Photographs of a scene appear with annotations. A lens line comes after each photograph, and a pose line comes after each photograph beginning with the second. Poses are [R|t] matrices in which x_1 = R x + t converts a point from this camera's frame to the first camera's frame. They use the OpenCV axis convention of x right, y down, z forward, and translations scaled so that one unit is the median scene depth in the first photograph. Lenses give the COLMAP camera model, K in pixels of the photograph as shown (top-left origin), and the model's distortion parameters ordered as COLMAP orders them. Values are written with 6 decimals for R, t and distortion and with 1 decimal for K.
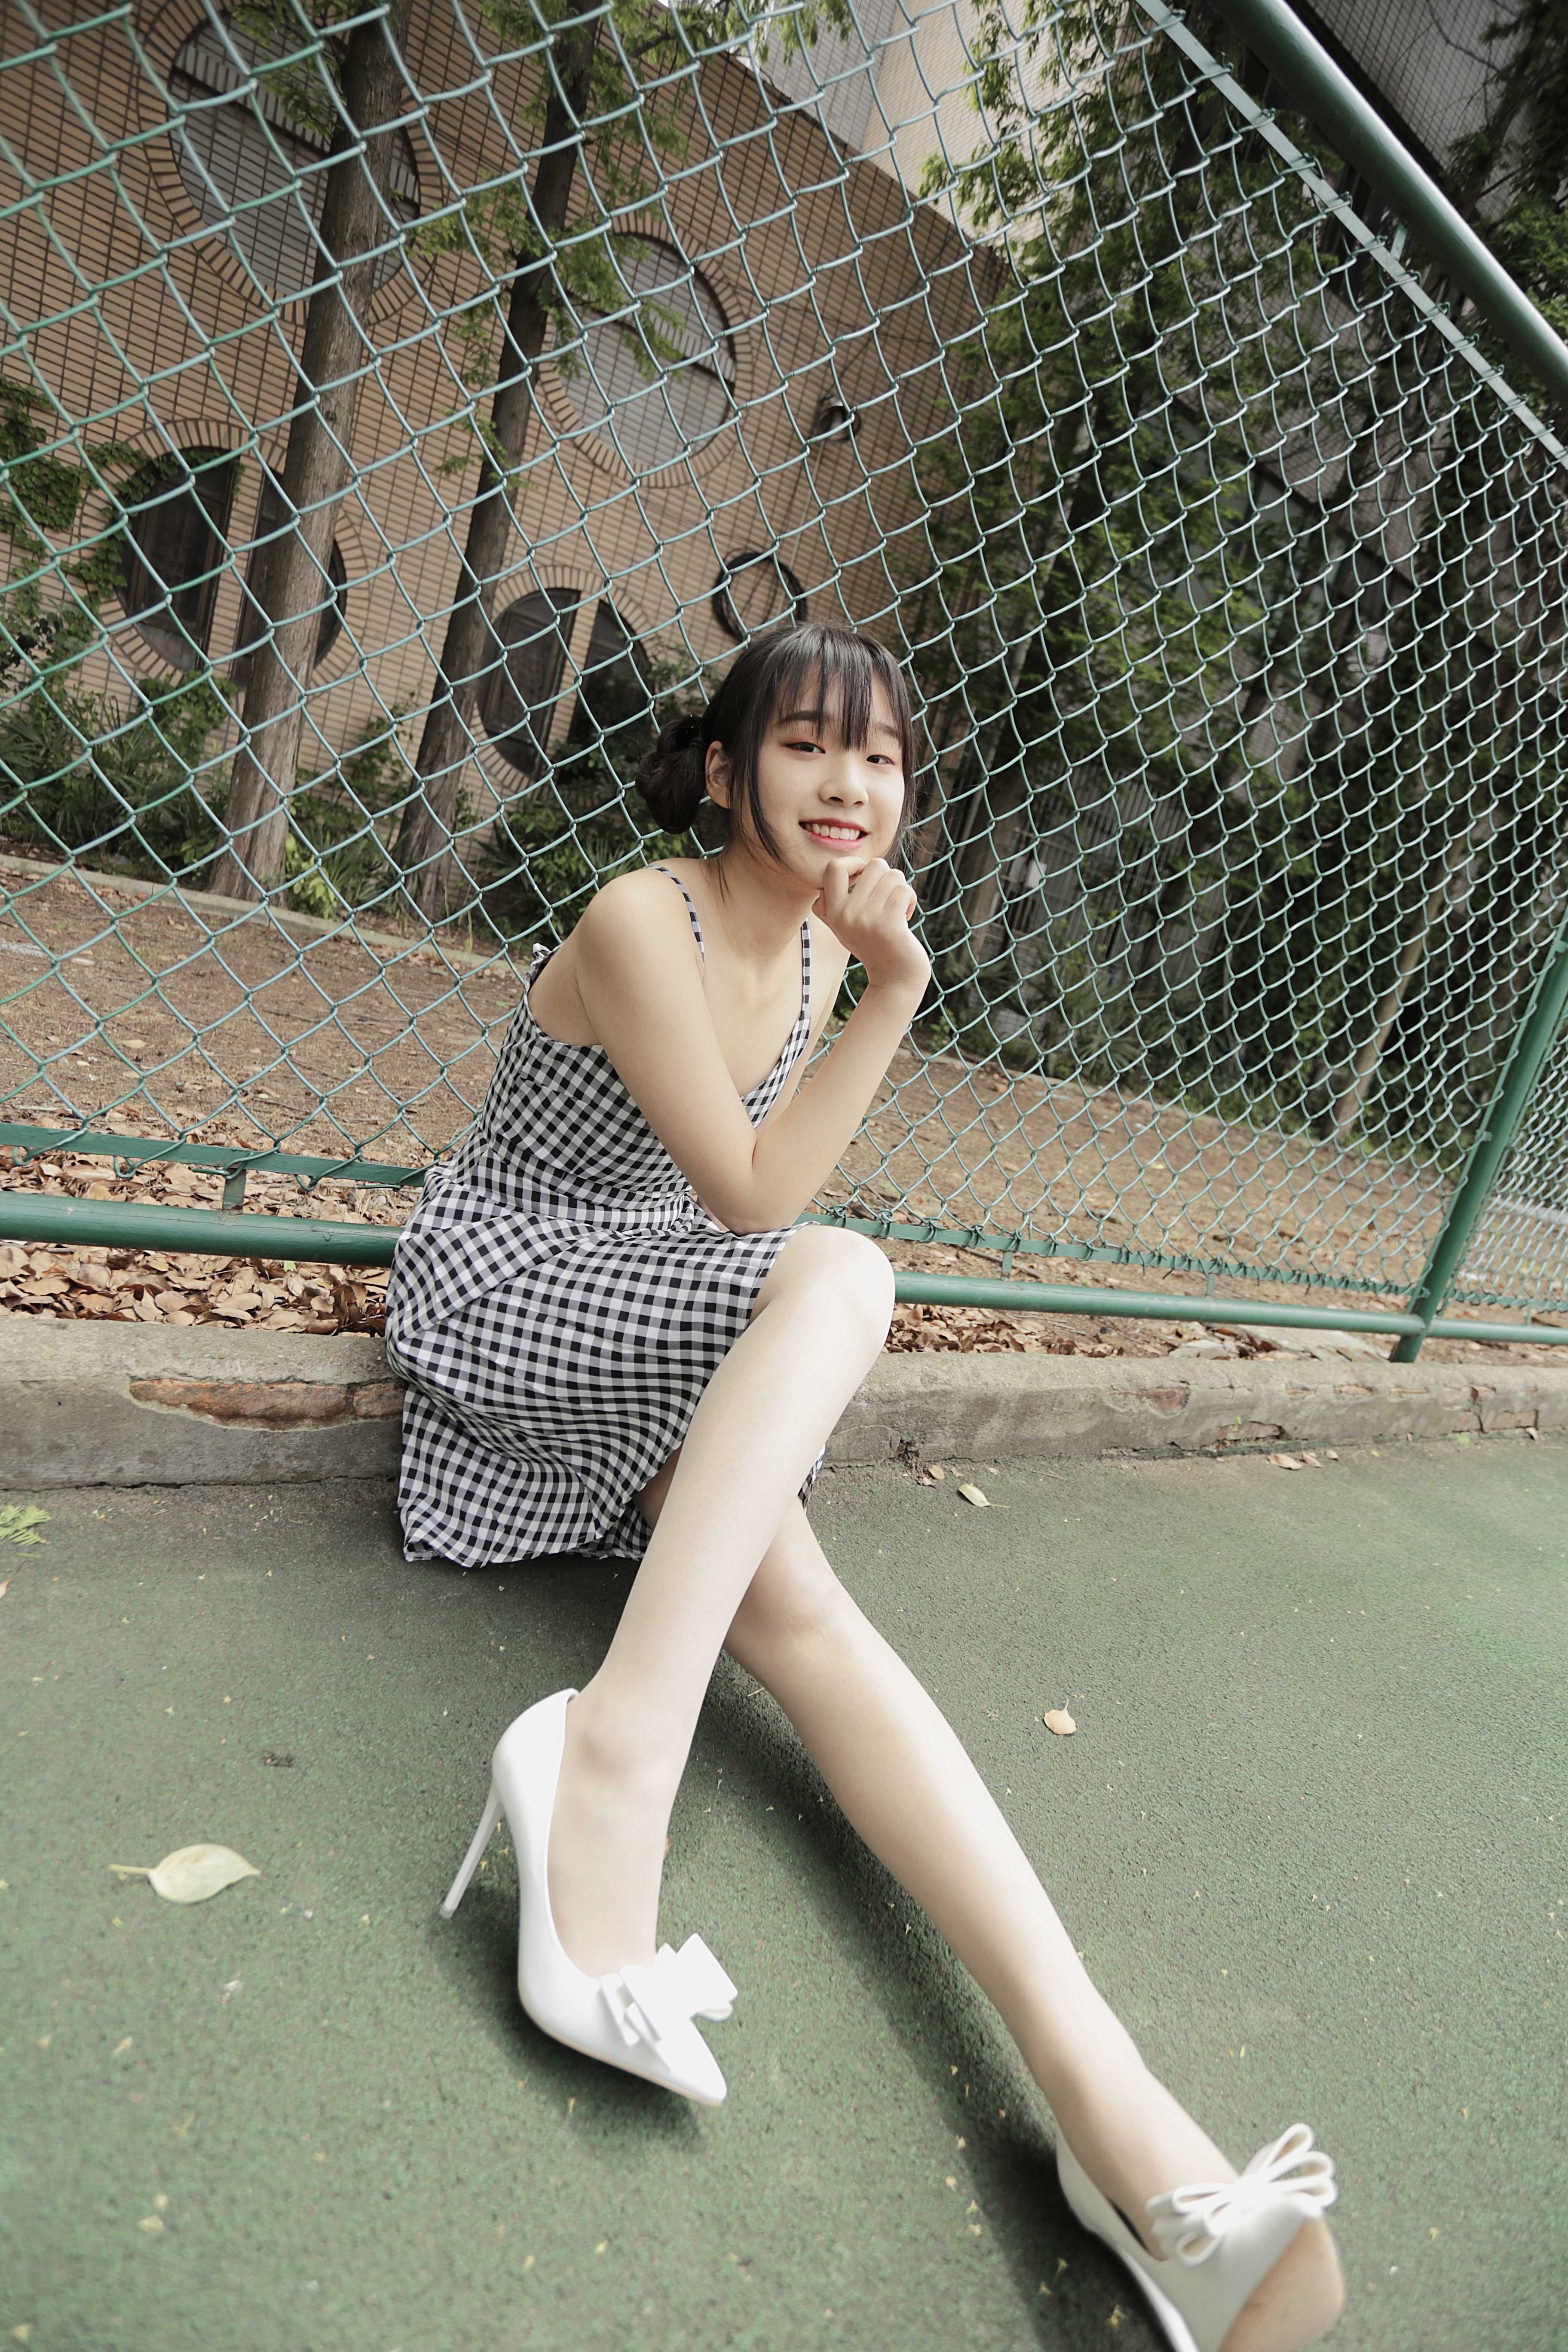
lens RADIAL K [[1145.8, 0, 776.4], [0, 1145.8, 1174.0], [0, 0, 1]] dist [-0.055333, 0.016427]
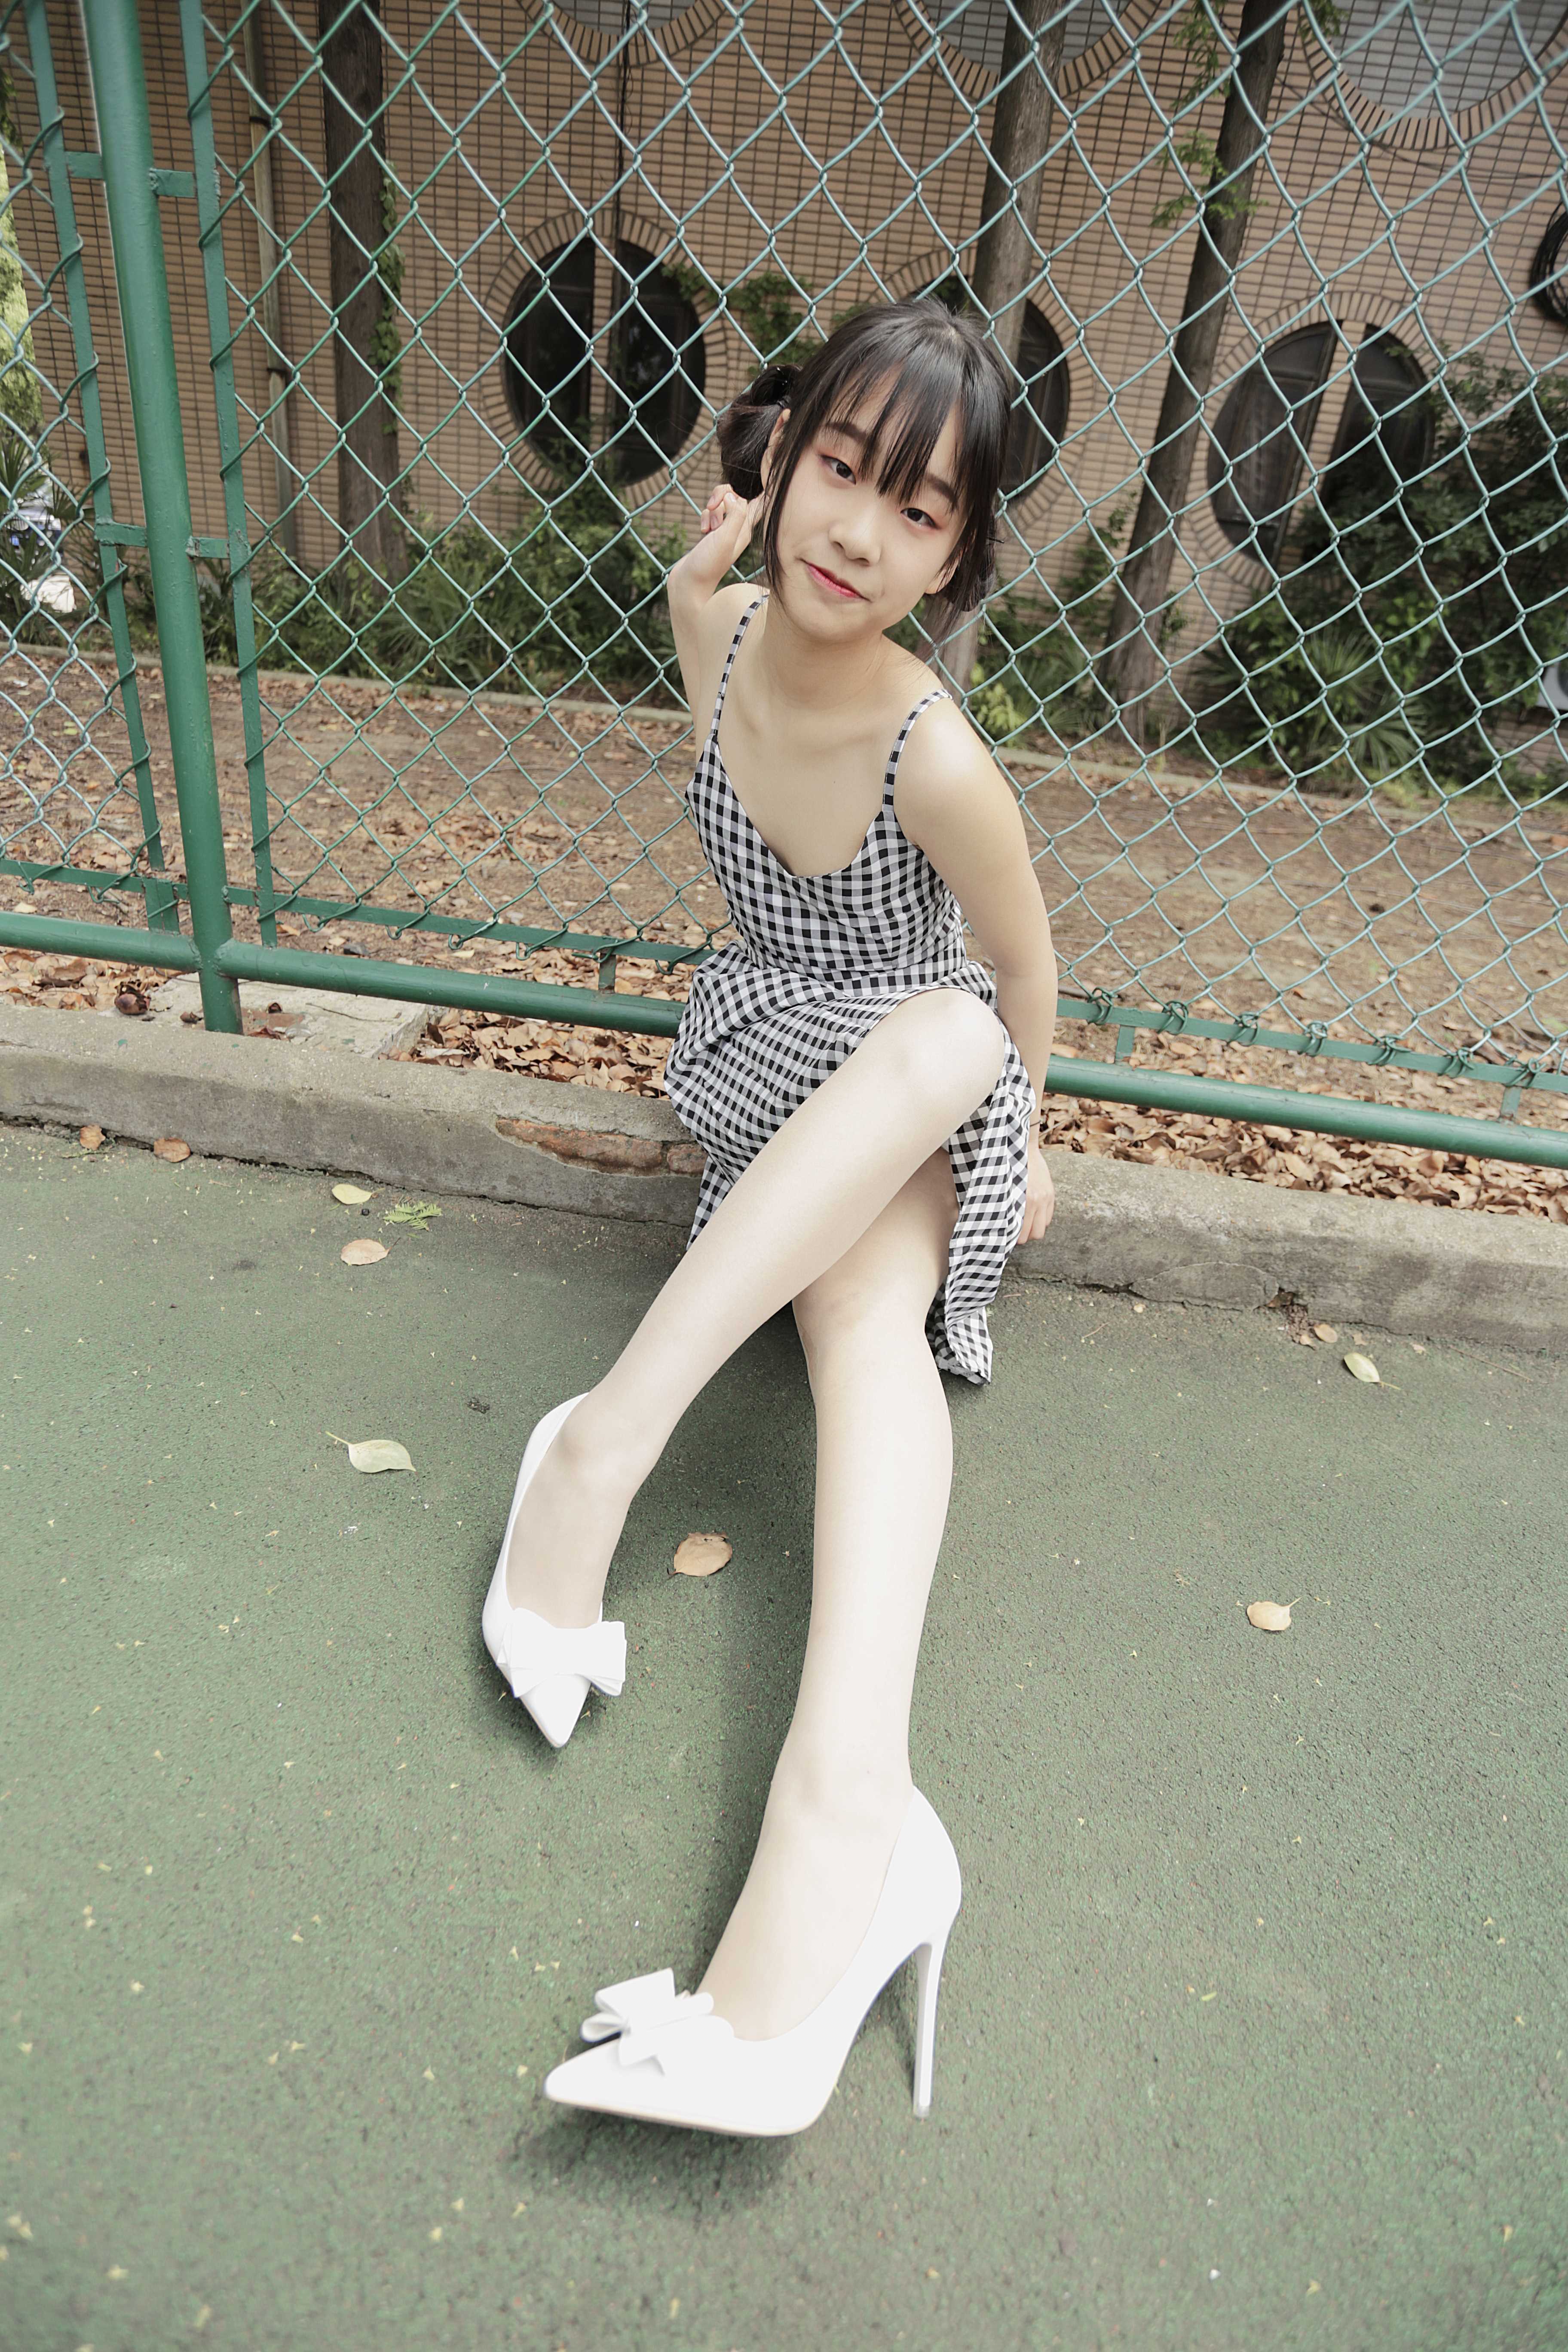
lens RADIAL K [[1145.8, 0, 787.3], [0, 1145.8, 1186.9], [0, 0, 1]] dist [-0.055333, 0.016427]
pose [[0.802933, 0.112647, -0.585328, 0.390807], [-0.025152, 0.987509, 0.155545, 0.044873], [0.595538, -0.110170, 0.795737, 0.141281]]
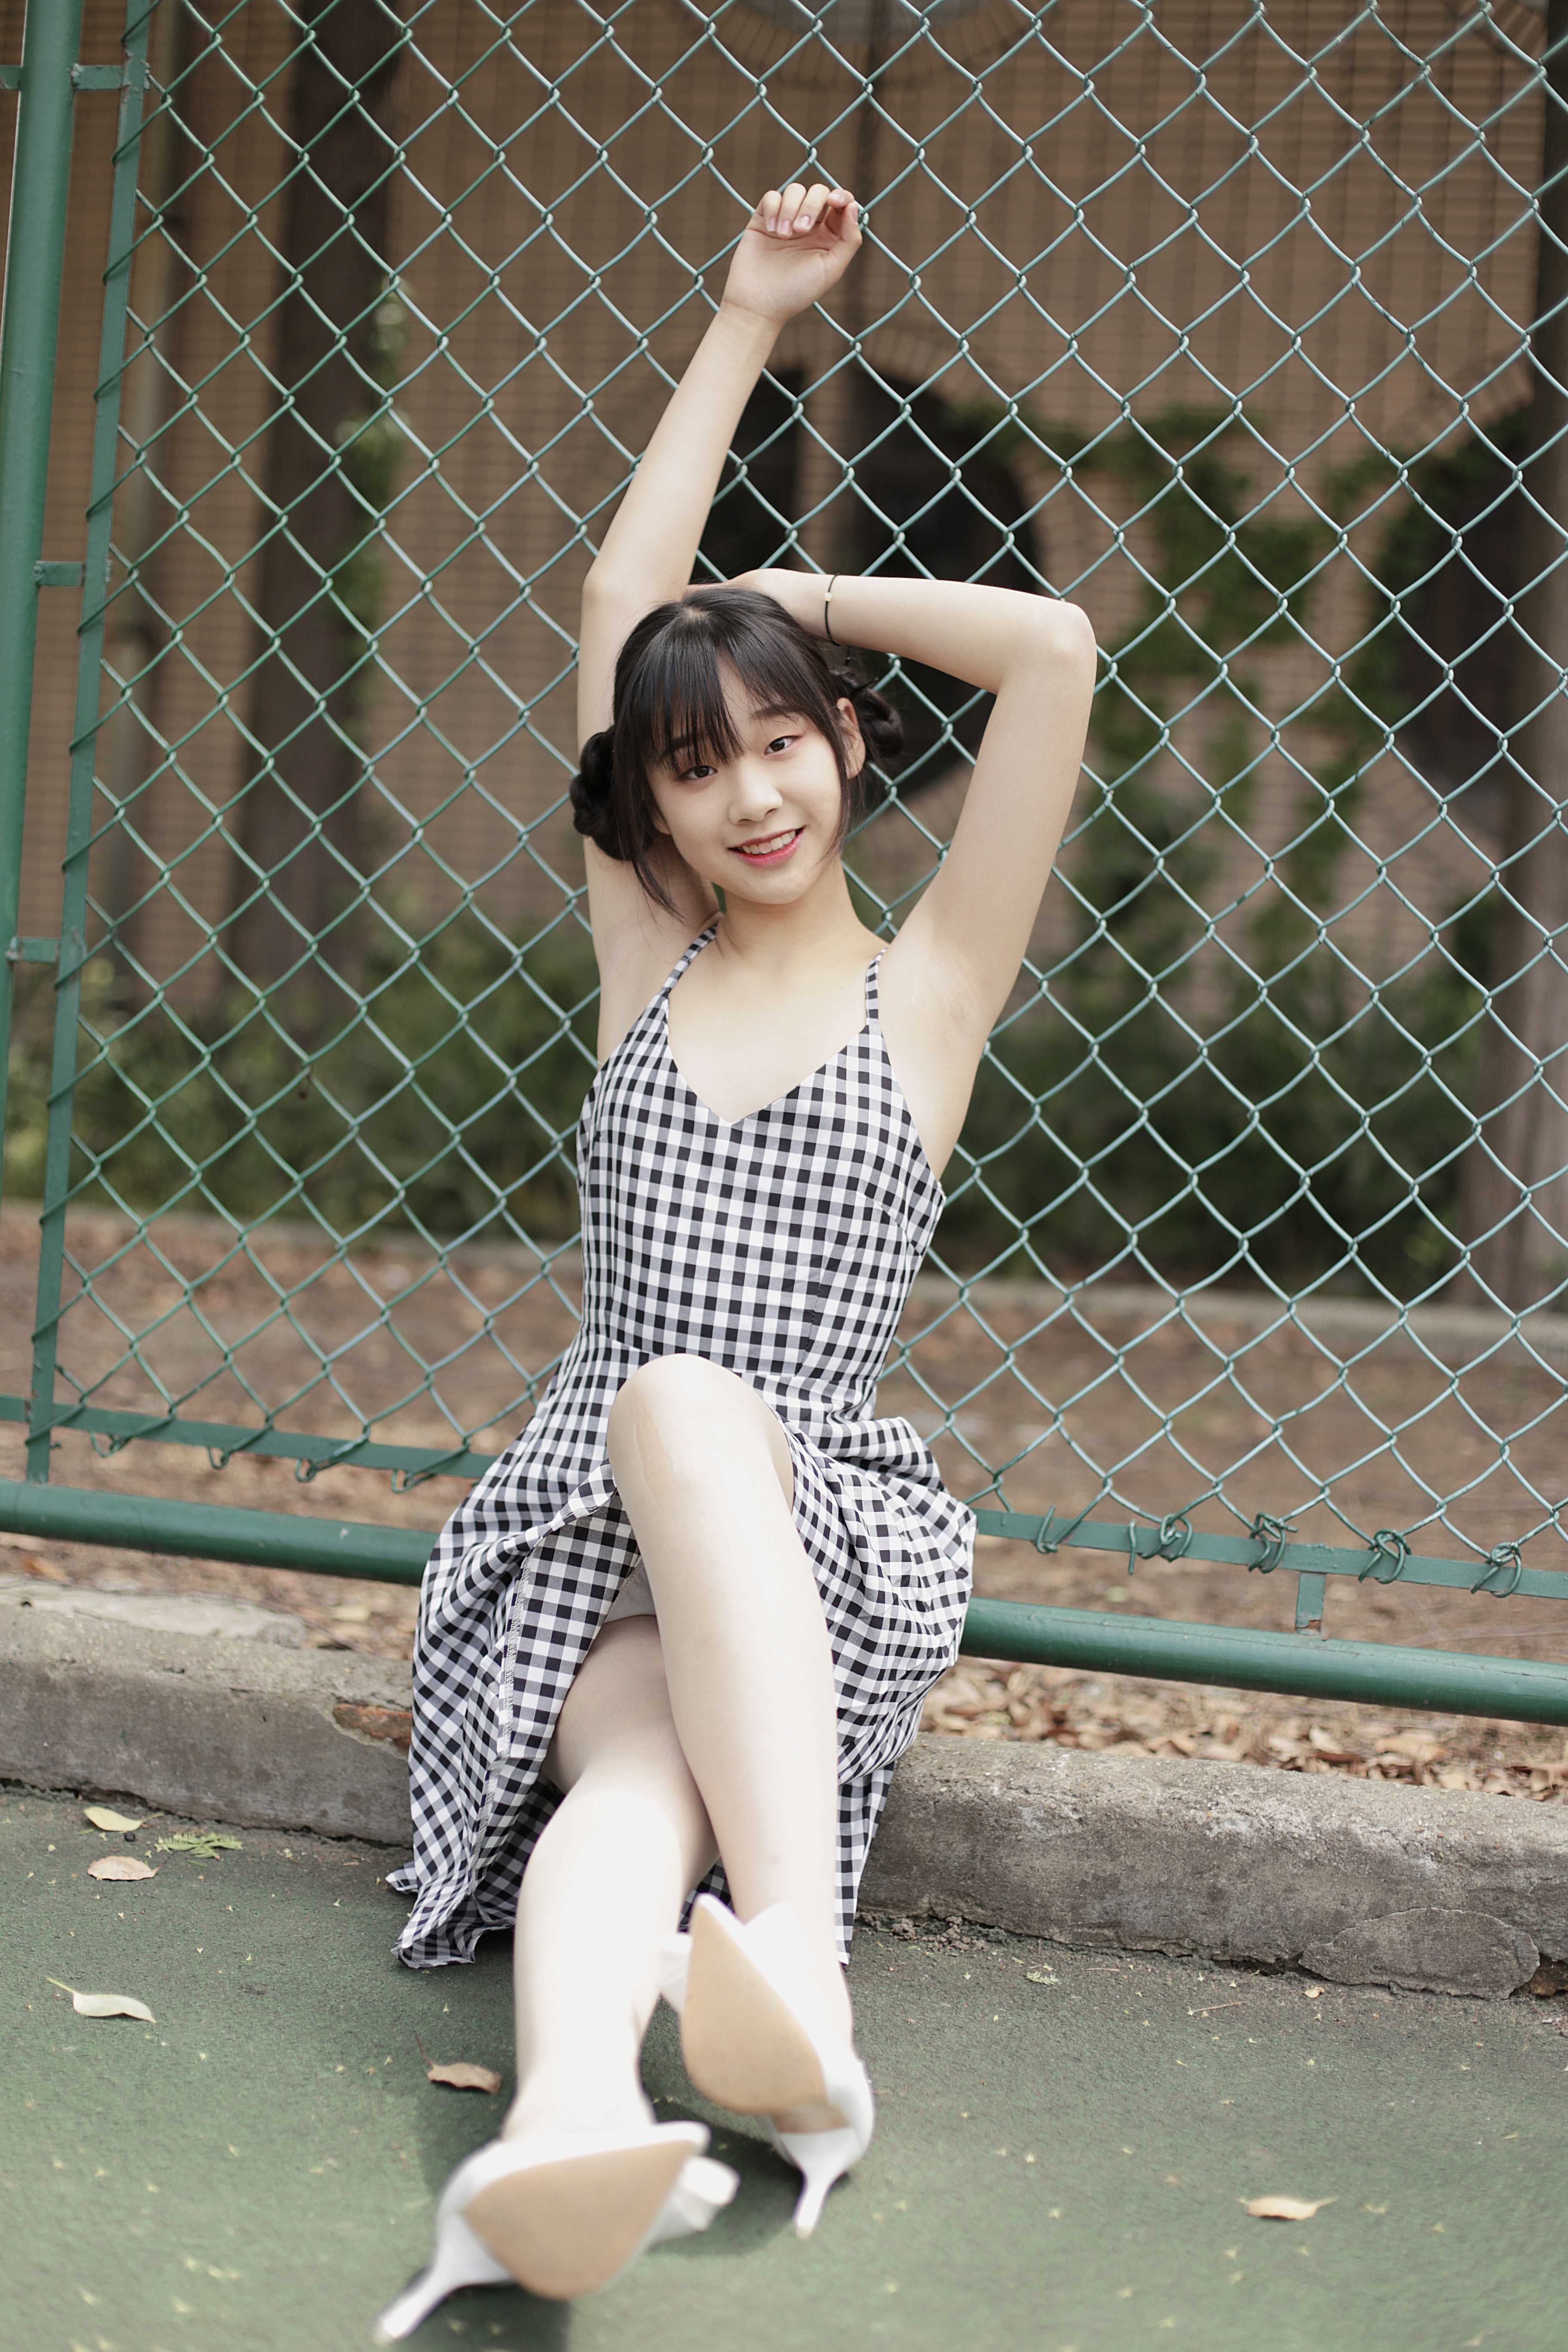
lens RADIAL K [[3450.0, 0, 798.7], [0, 3450.0, 1167.1], [0, 0, 1]] dist [-0.122691, 0.000000]
pose [[0.688480, -0.175024, -0.703820, 1.343341], [-0.042096, 0.959164, -0.279701, 0.437863], [0.724033, 0.222197, 0.652997, -0.450169]]
